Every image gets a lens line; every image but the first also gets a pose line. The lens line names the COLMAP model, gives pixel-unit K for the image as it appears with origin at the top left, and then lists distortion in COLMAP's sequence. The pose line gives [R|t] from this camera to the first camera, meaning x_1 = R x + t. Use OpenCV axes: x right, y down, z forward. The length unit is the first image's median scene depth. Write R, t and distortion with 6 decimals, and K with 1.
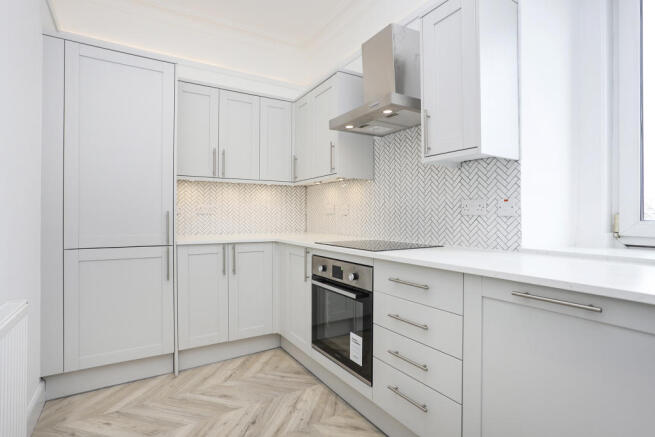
lens RADIAL K [[335.9, 0, 324.4], [0, 335.9, 219.1], [0, 0, 1]] dist [-0.003186, -0.000233]
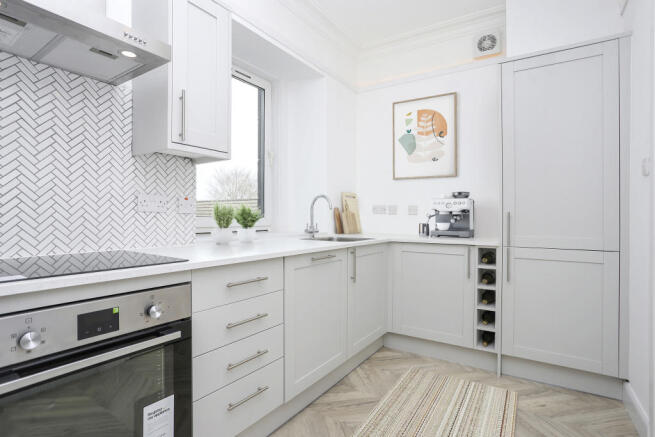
lens RADIAL K [[335.9, 0, 330.2], [0, 335.9, 208.7], [0, 0, 1]] dist [-0.003186, -0.000233]
pose [[-0.414018, 0.012882, 0.910178, -0.606497], [-0.003606, 0.999869, -0.015792, -0.007457], [-0.910262, -0.009820, -0.413917, 0.956623]]
